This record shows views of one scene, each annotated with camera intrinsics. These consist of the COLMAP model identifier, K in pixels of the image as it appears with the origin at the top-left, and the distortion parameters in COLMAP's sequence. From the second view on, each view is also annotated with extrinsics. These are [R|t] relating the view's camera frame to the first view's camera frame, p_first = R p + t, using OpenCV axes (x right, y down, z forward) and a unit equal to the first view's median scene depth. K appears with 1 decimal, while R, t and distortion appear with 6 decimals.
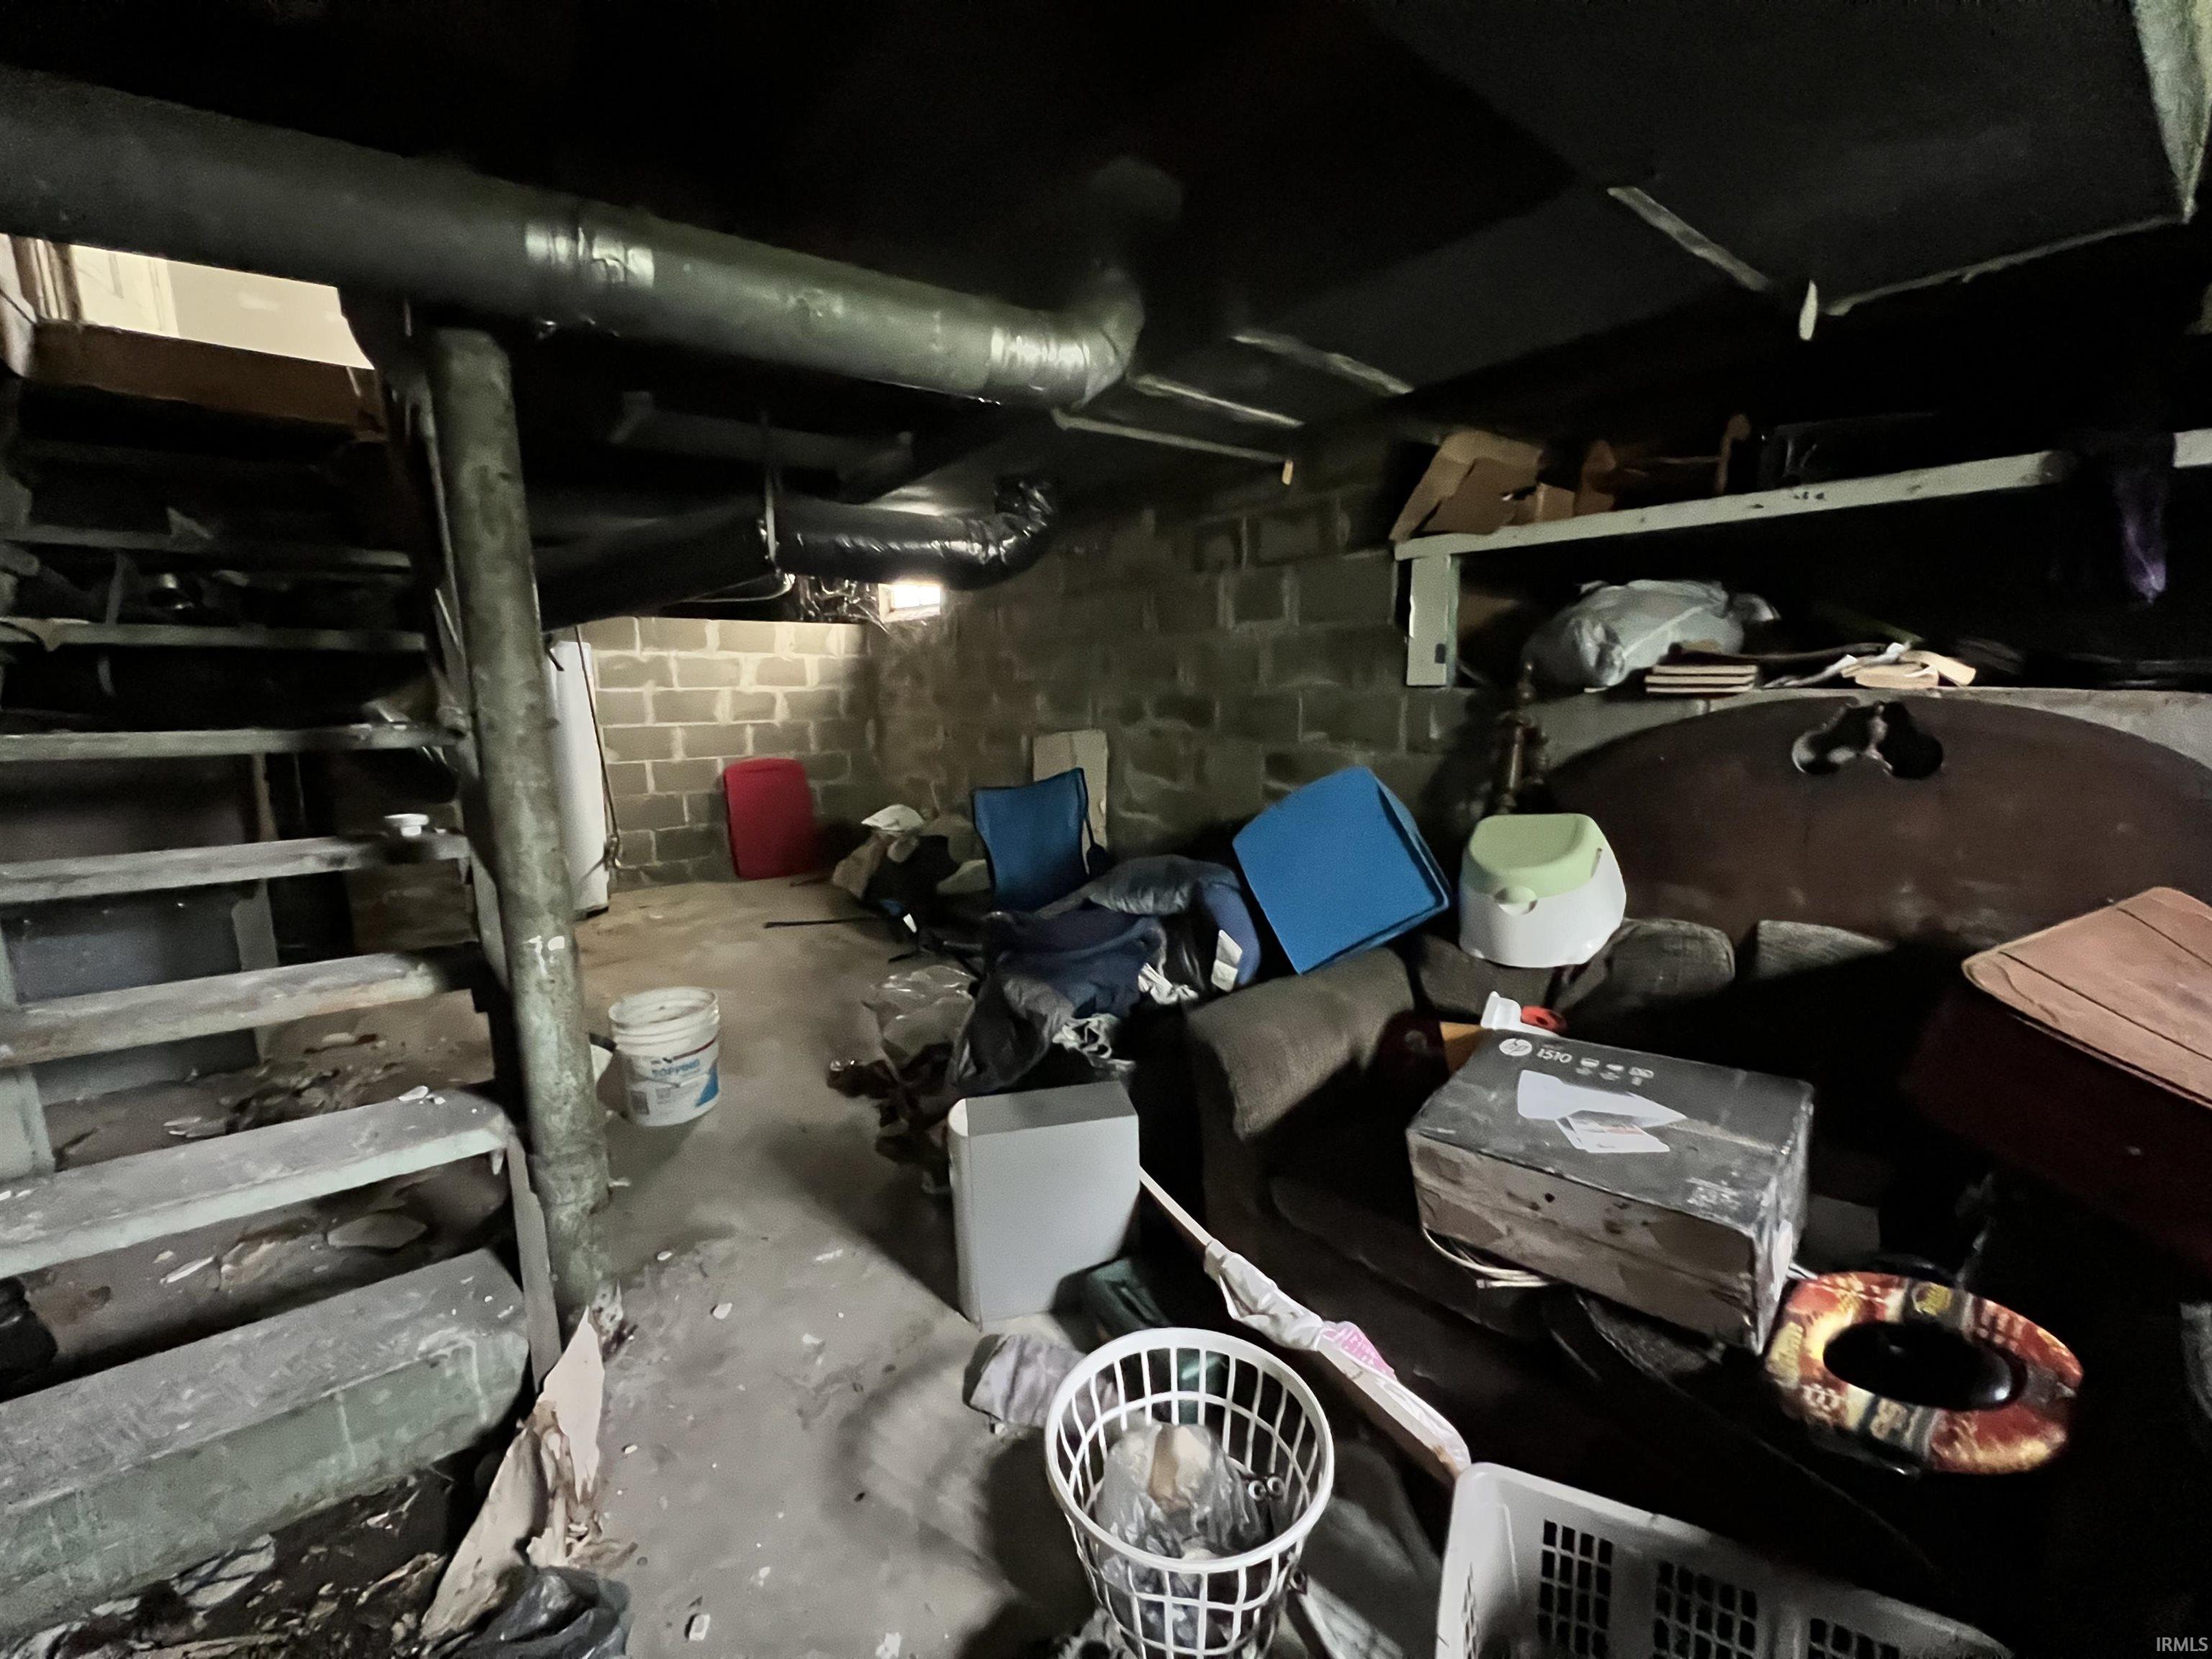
lens RADIAL K [[880.5, 0, 1103.8], [0, 880.5, 832.9], [0, 0, 1]] dist [0.001708, 0.000502]
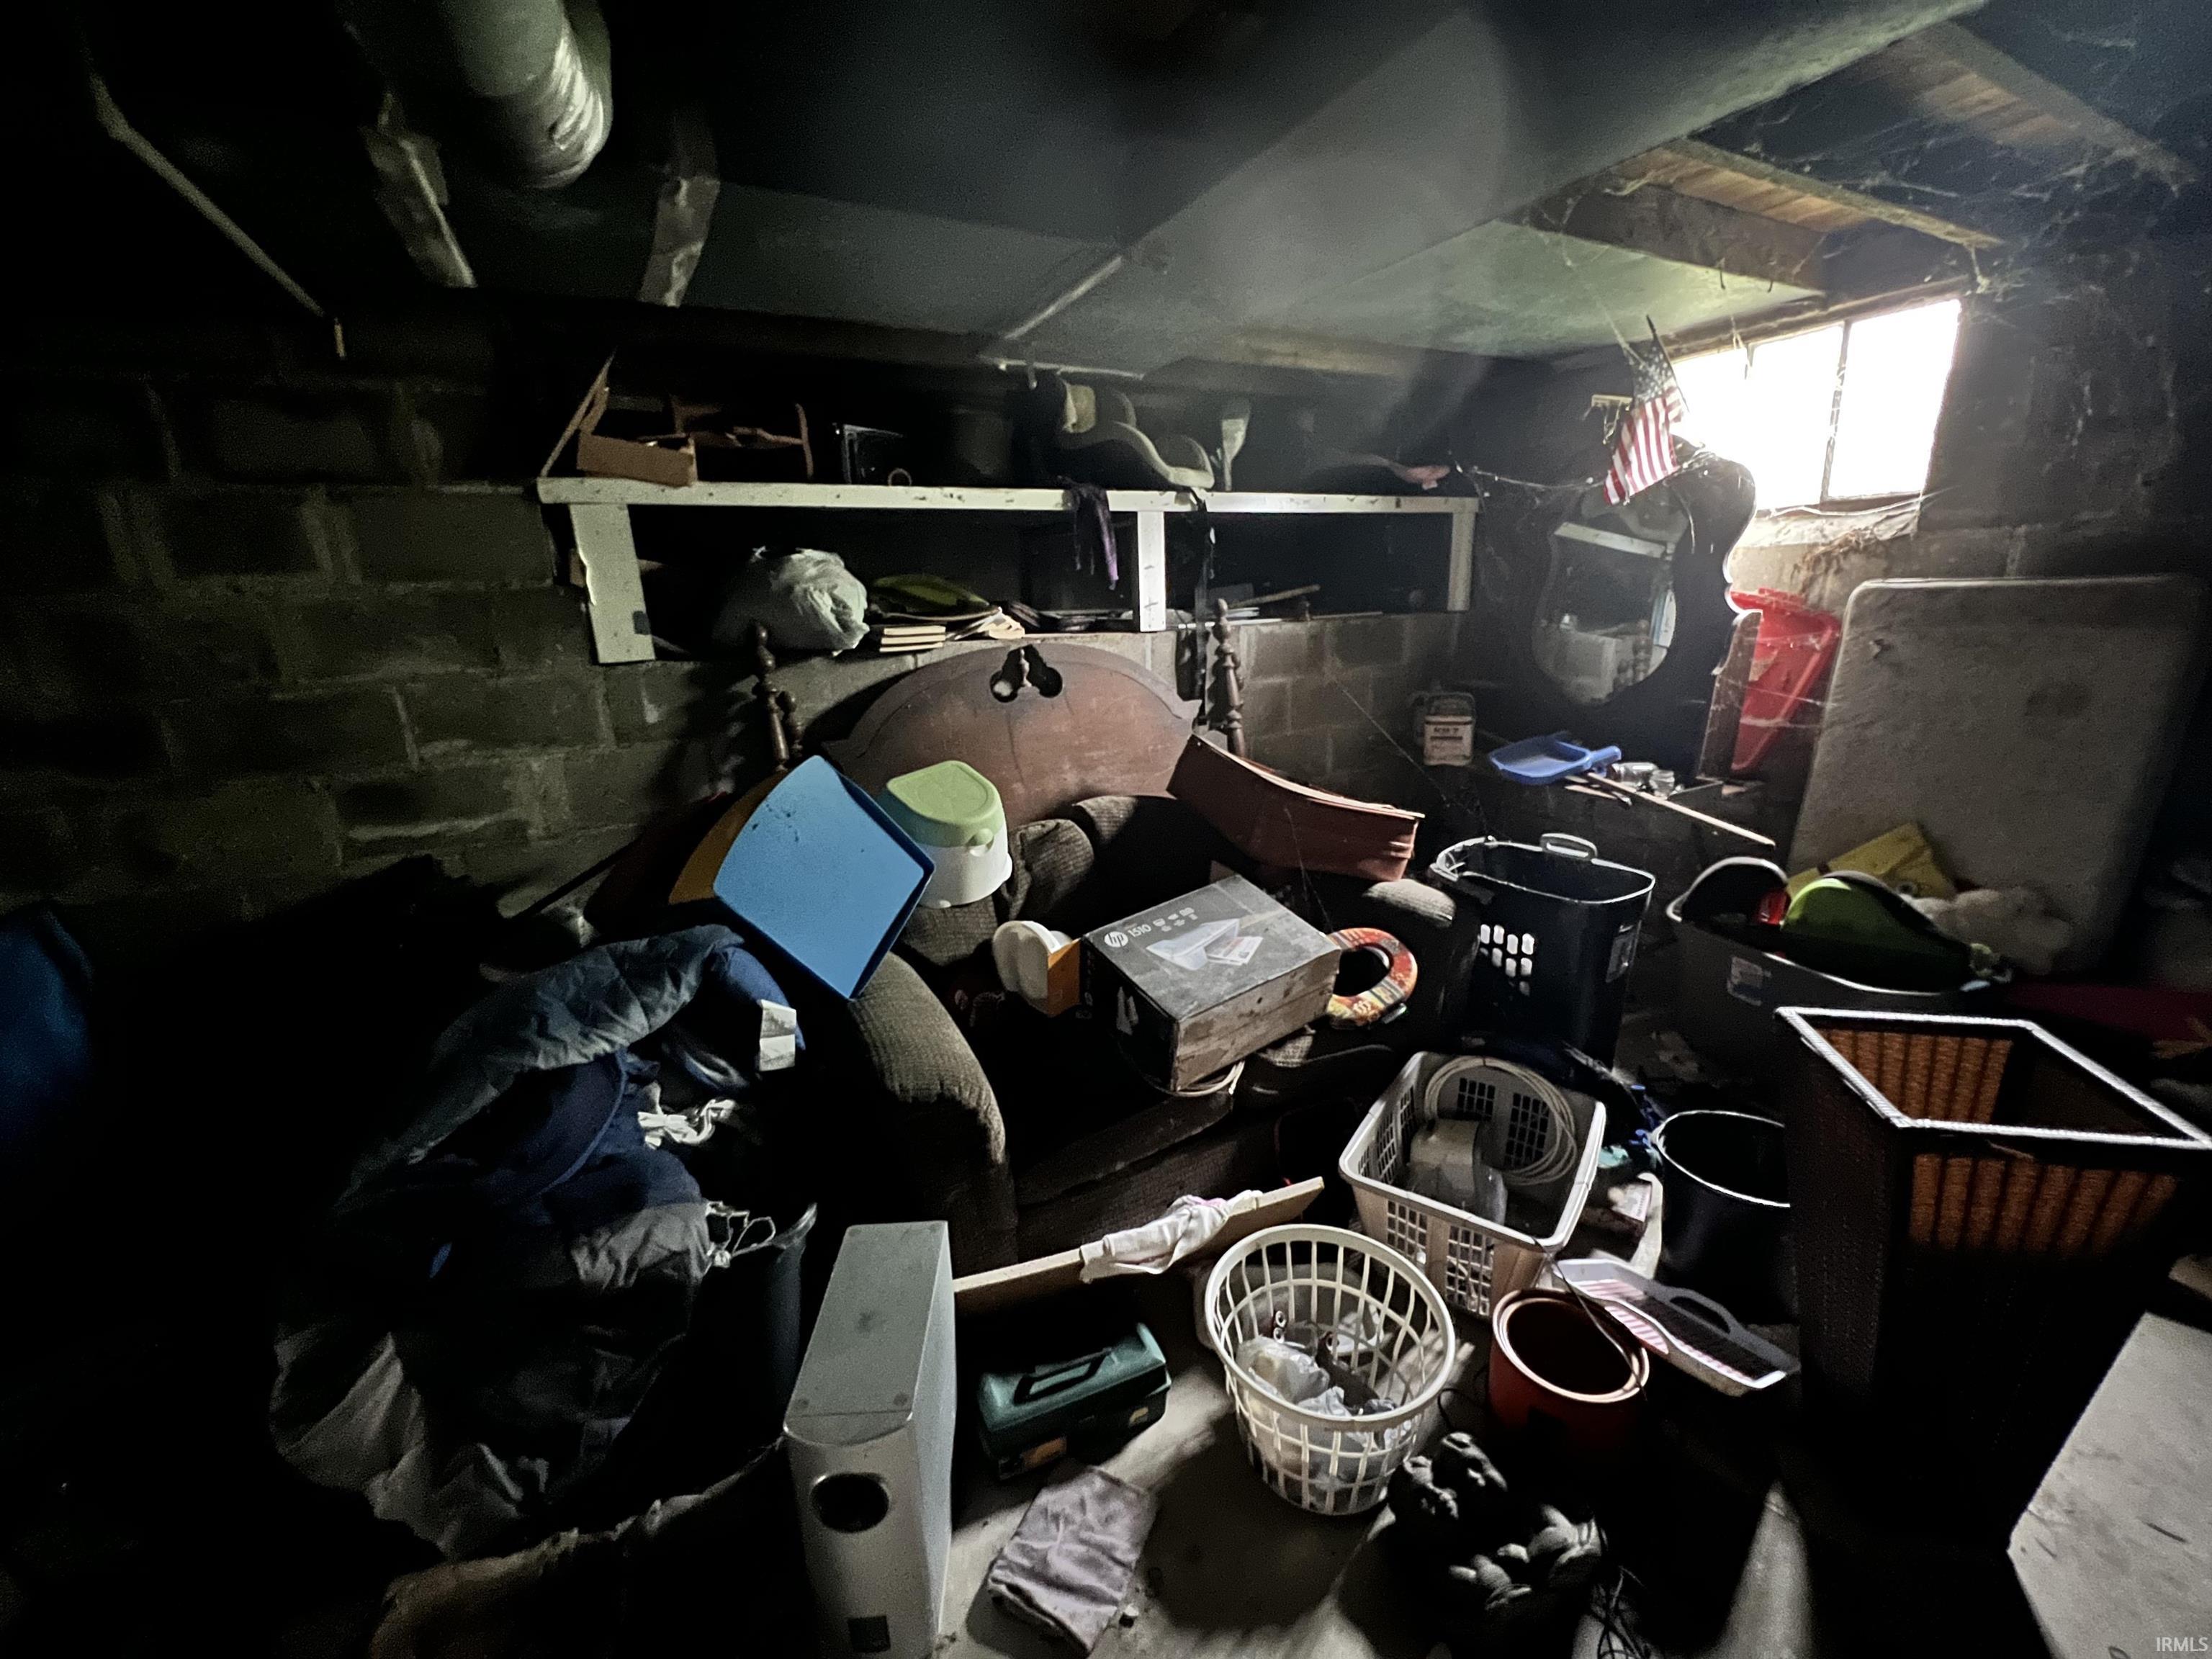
lens RADIAL K [[888.4, 0, 1103.7], [0, 888.4, 826.3], [0, 0, 1]] dist [0.000870, 0.000215]
pose [[0.163869, -0.254385, 0.953119, -0.491886], [0.204336, 0.953978, 0.219483, -0.135258], [-0.965087, 0.158790, 0.208307, 0.505825]]
